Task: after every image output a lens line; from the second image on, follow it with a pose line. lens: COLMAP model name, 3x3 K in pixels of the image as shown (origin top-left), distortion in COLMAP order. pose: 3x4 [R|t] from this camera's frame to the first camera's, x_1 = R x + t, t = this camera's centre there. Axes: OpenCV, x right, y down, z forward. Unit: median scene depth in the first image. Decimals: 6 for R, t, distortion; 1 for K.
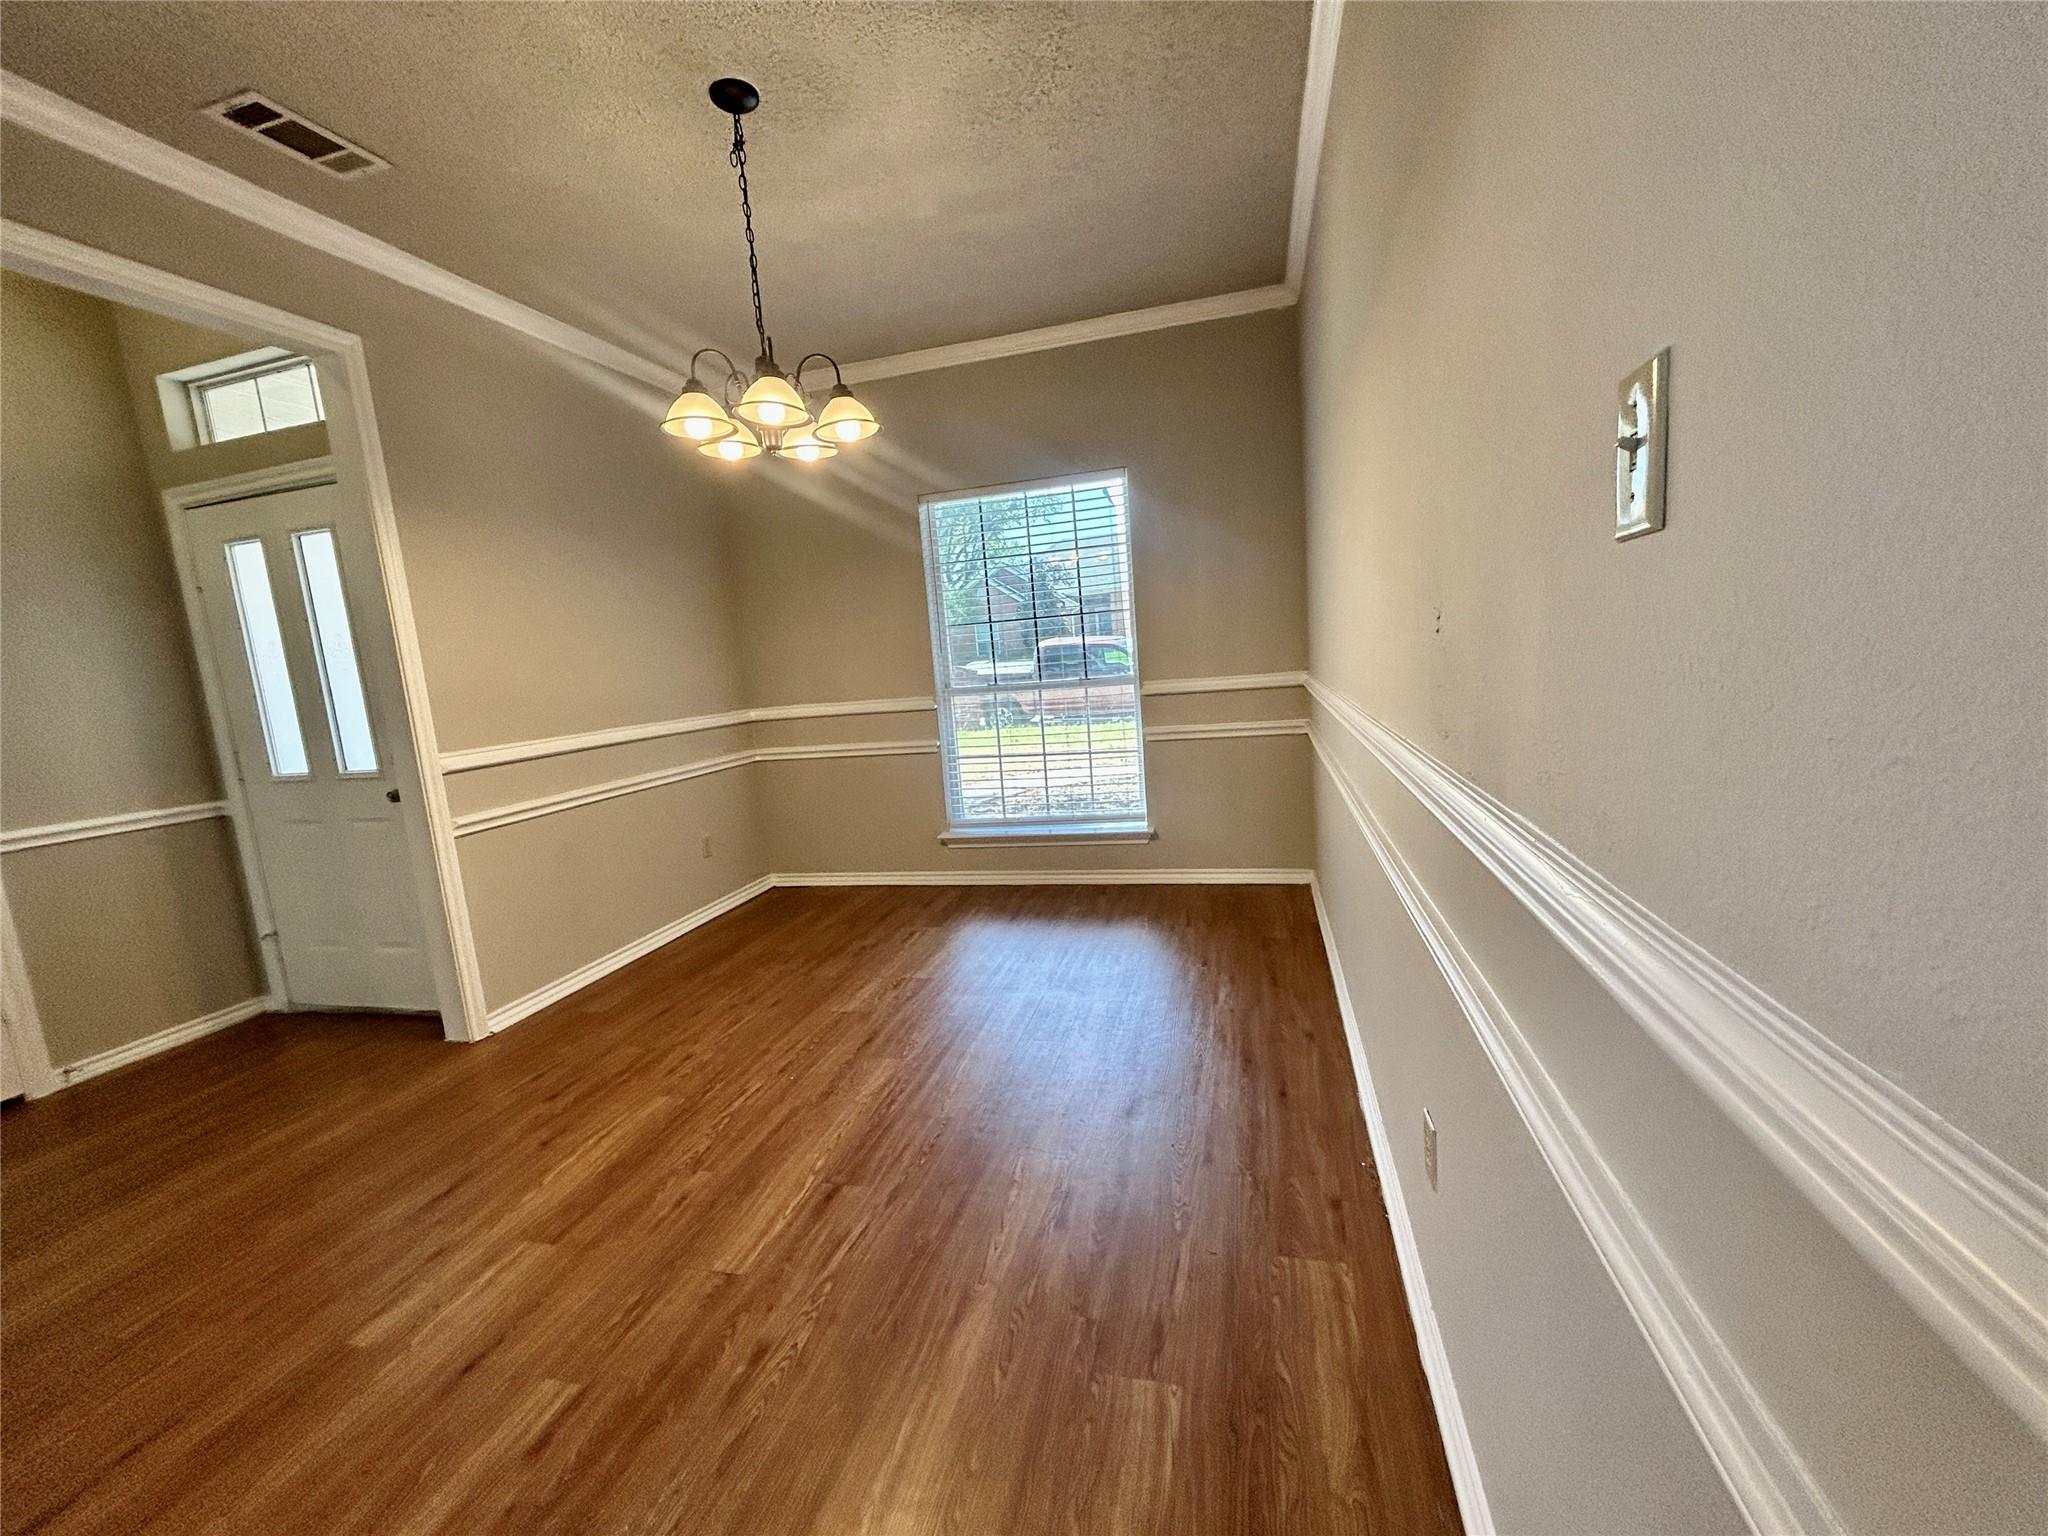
lens RADIAL K [[833.2, 0, 1029.5], [0, 833.2, 760.1], [0, 0, 1]] dist [-0.001598, 0.001300]
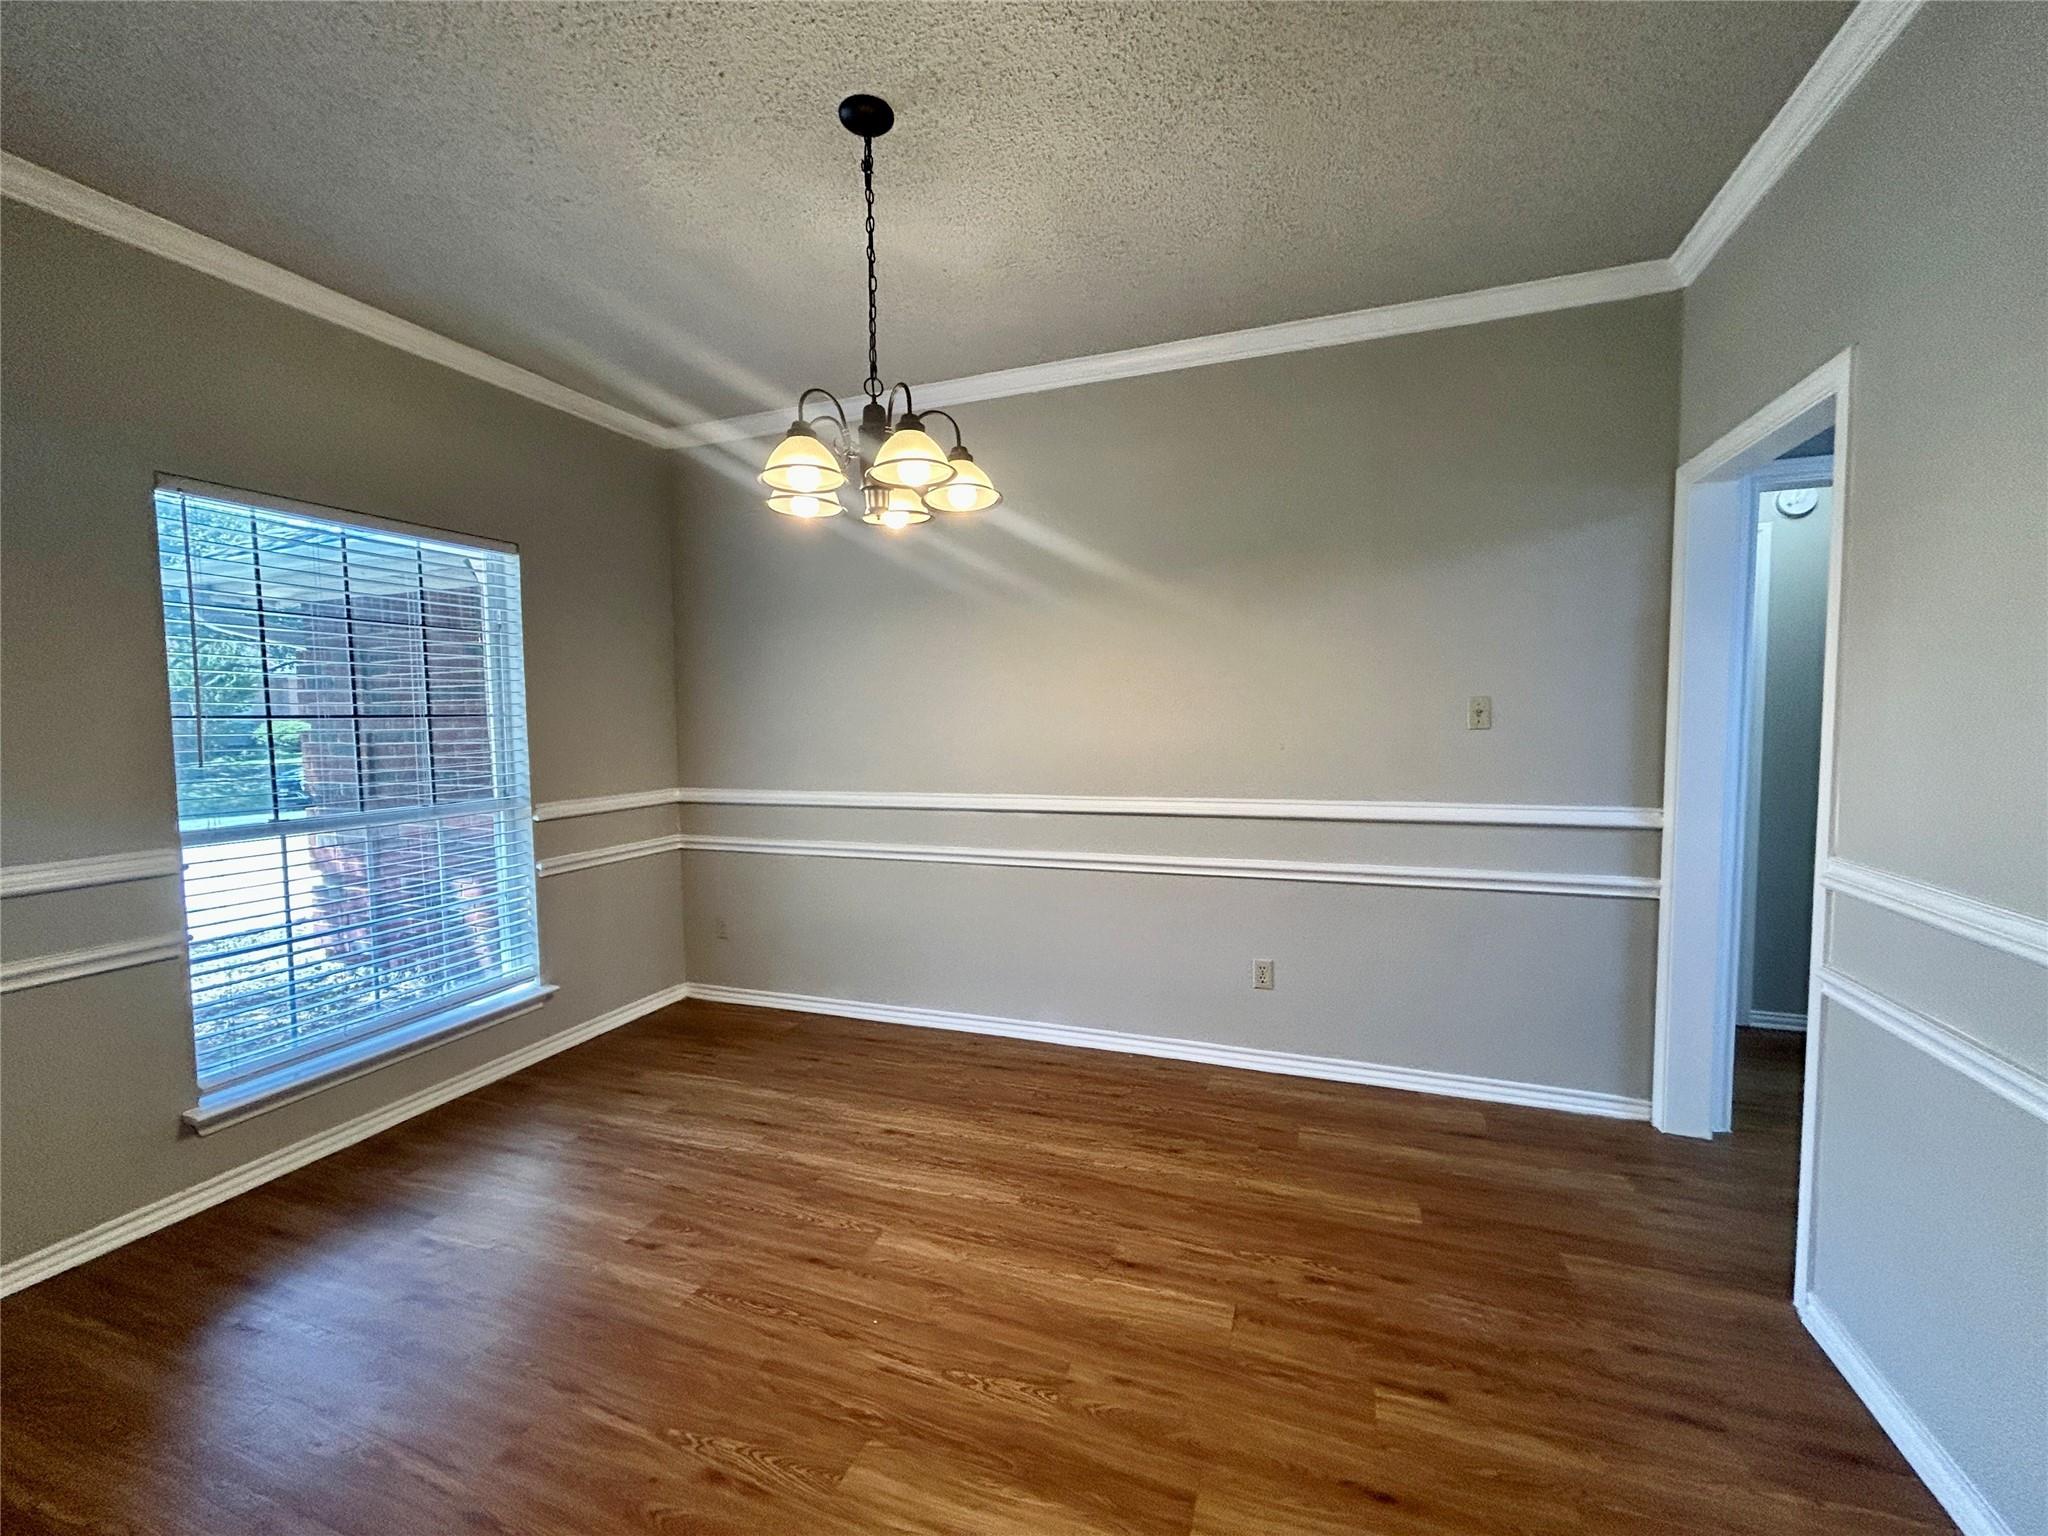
lens RADIAL K [[833.2, 0, 1022.4], [0, 833.2, 773.8], [0, 0, 1]] dist [-0.001598, 0.001300]
pose [[0.094402, 0.014011, 0.995436, -1.123883], [0.139890, 0.989793, -0.027198, -0.063710], [-0.985657, 0.141819, 0.091479, 0.822774]]
